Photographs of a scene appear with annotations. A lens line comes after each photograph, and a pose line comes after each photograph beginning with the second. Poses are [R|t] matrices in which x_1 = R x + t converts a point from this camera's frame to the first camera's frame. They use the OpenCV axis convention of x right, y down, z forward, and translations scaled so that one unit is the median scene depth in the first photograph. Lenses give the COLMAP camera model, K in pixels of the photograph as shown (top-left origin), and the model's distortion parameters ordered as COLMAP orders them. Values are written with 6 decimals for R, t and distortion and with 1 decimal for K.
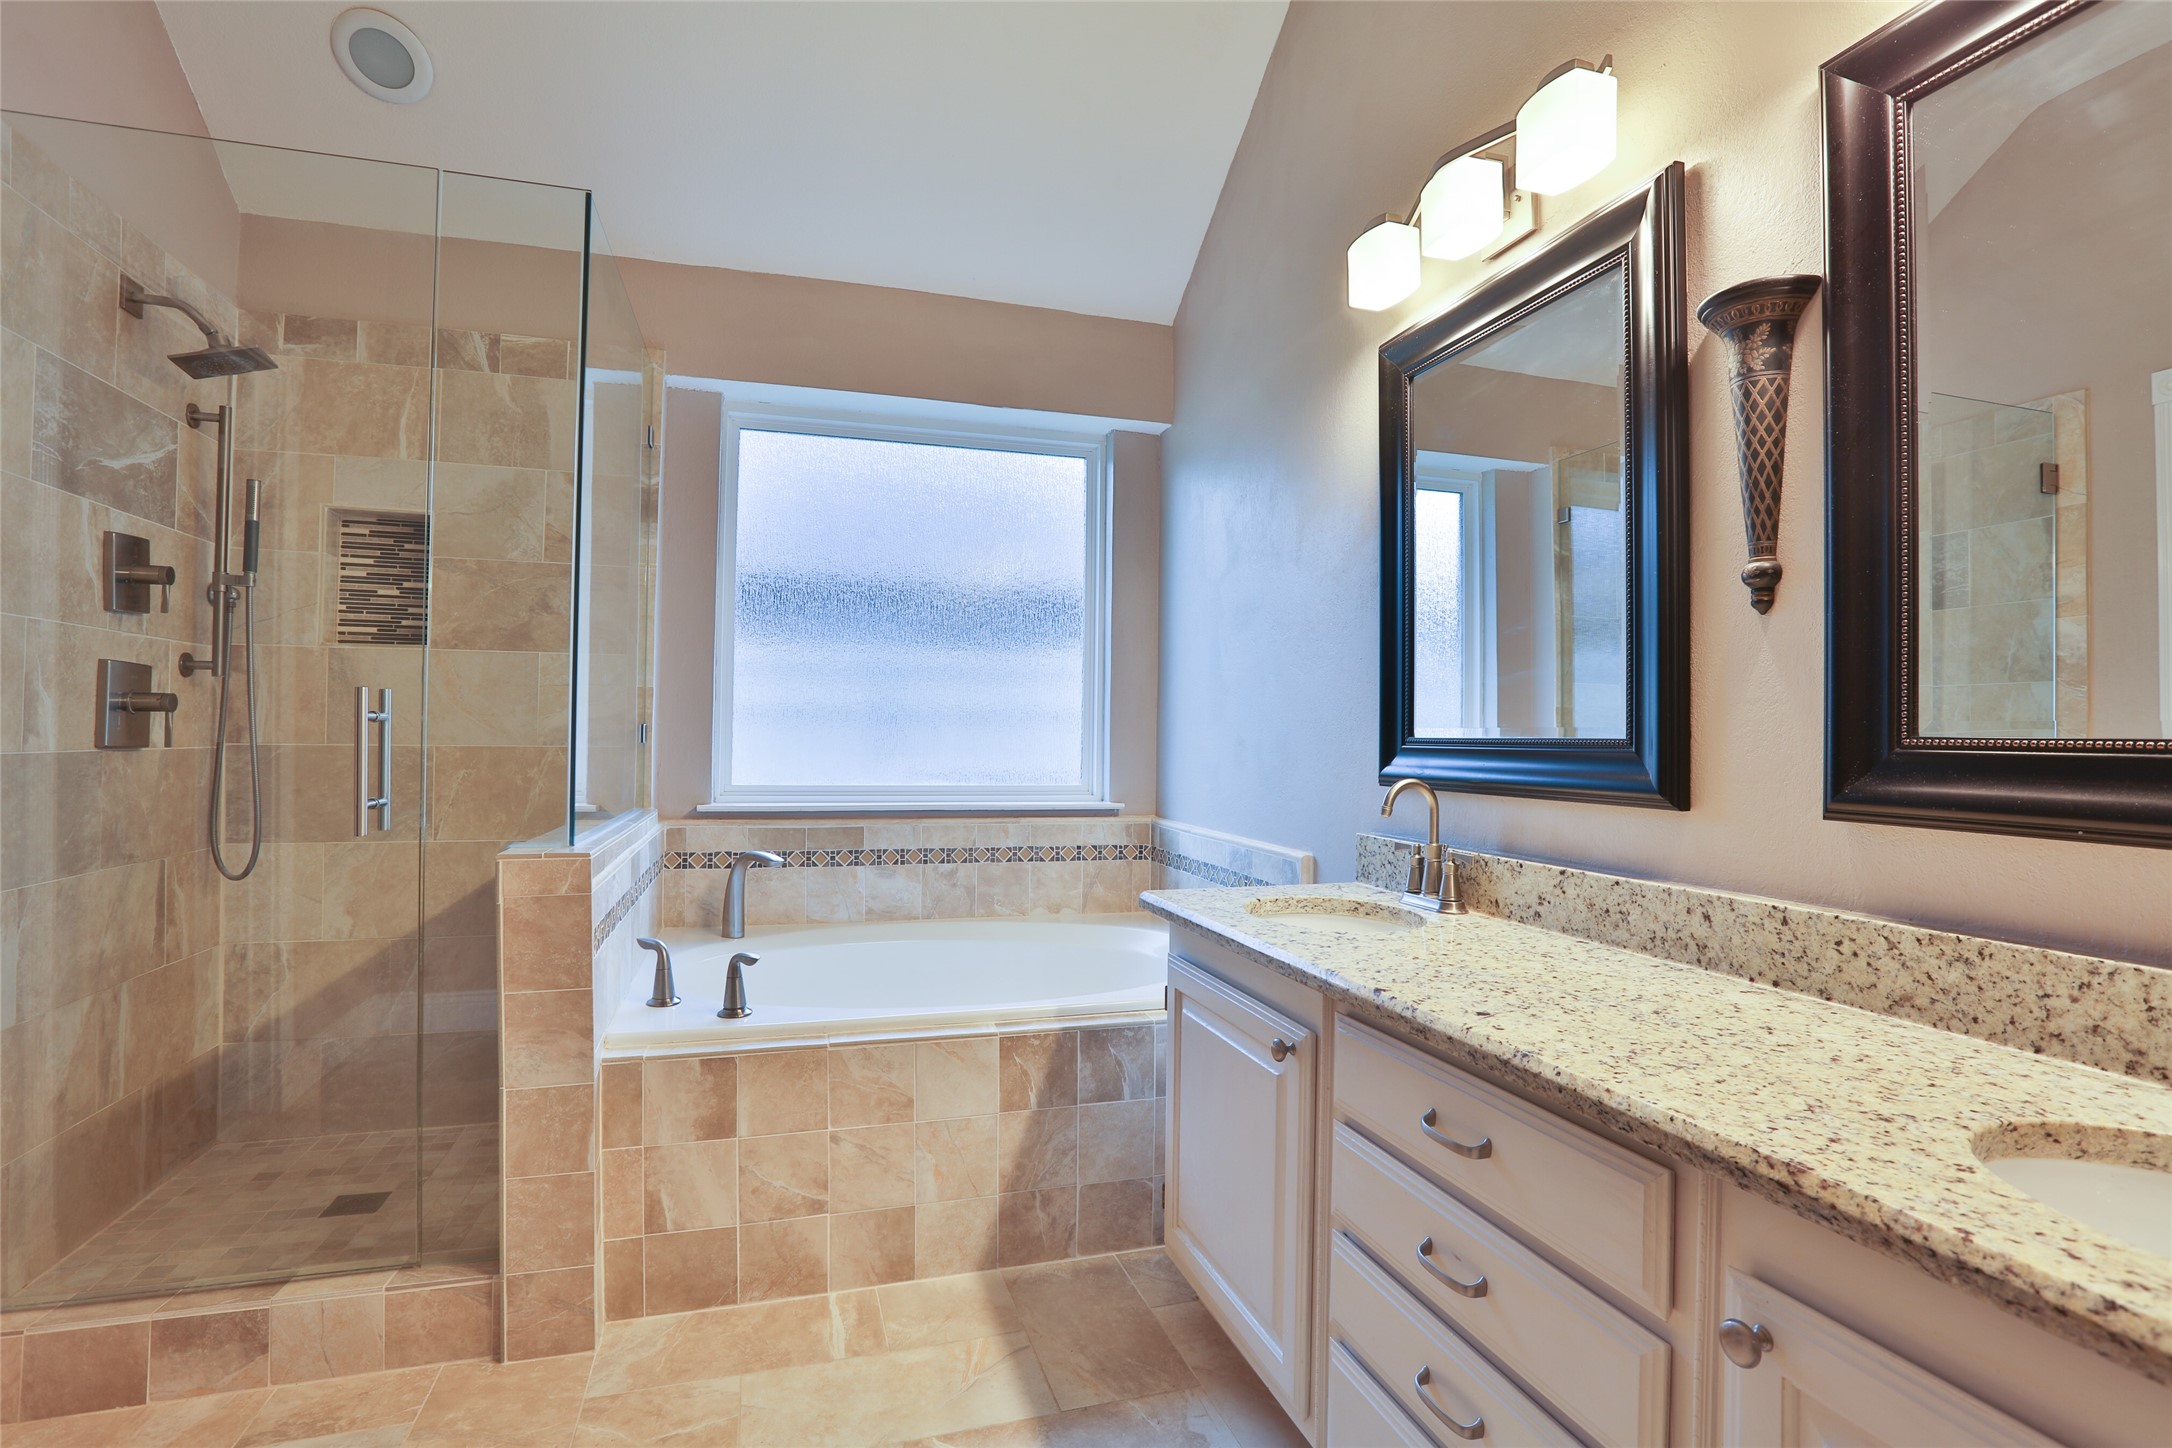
lens RADIAL K [[1053.1, 0, 1092.9], [0, 1053.1, 720.7], [0, 0, 1]] dist [-0.054570, 0.019623]
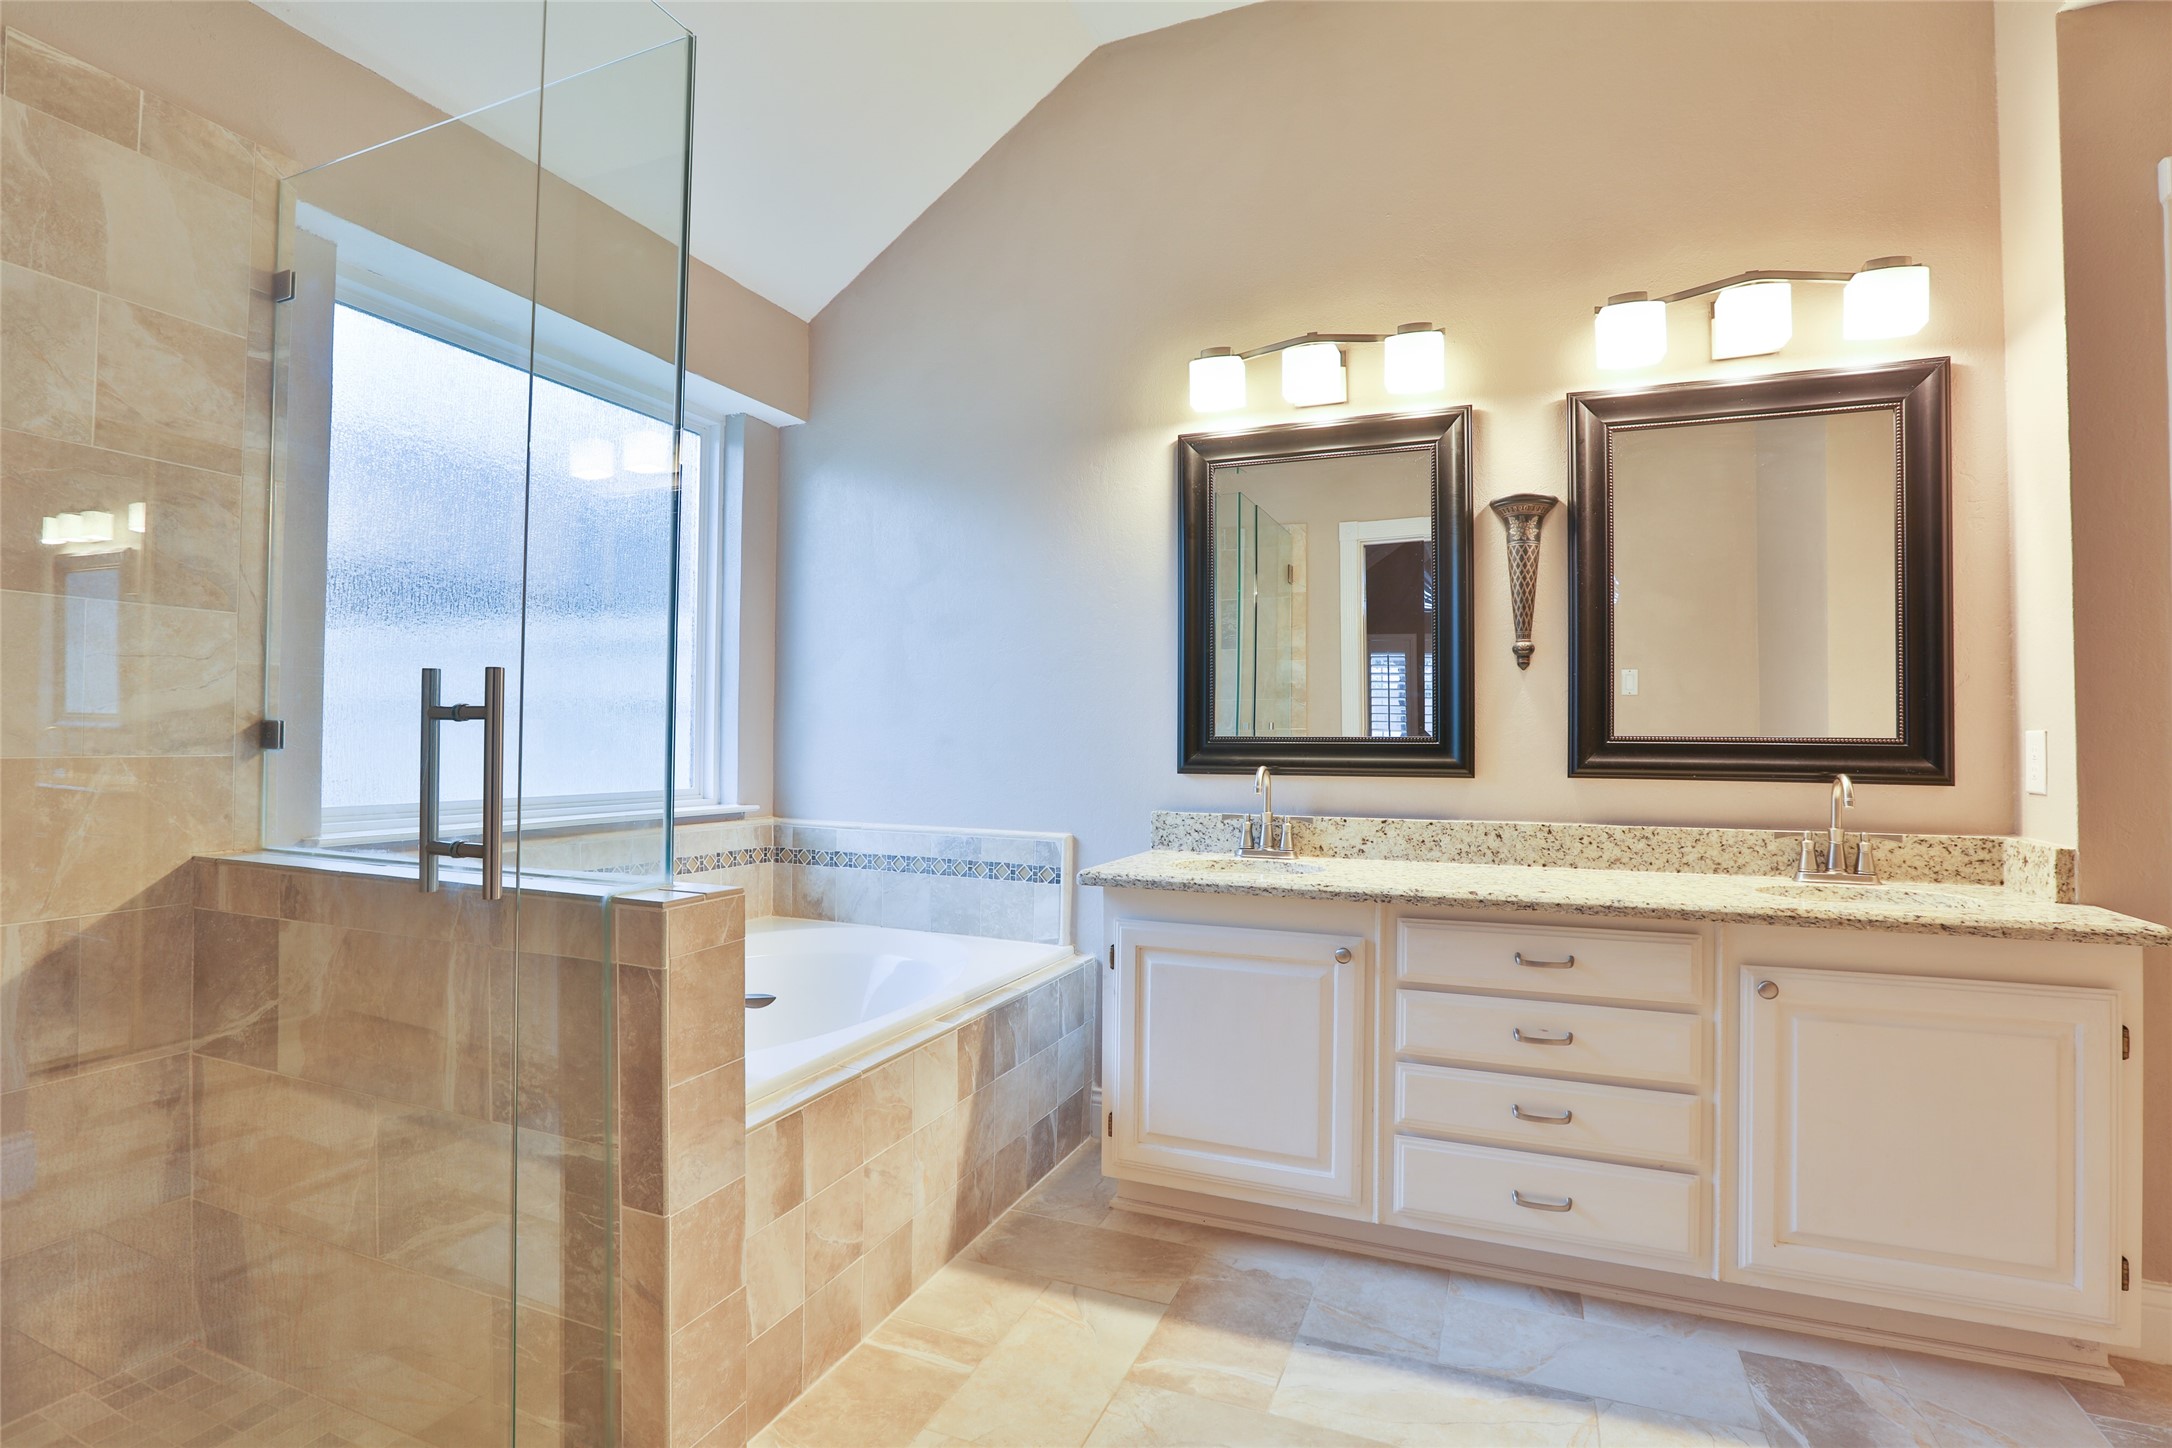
lens RADIAL K [[1053.1, 0, 1091.9], [0, 1053.1, 718.6], [0, 0, 1]] dist [-0.054570, 0.019623]
pose [[0.636282, 0.007784, 0.771417, -0.938208], [-0.010105, 0.999947, -0.001756, -0.003084], [-0.771390, -0.006678, 0.636327, 0.288667]]
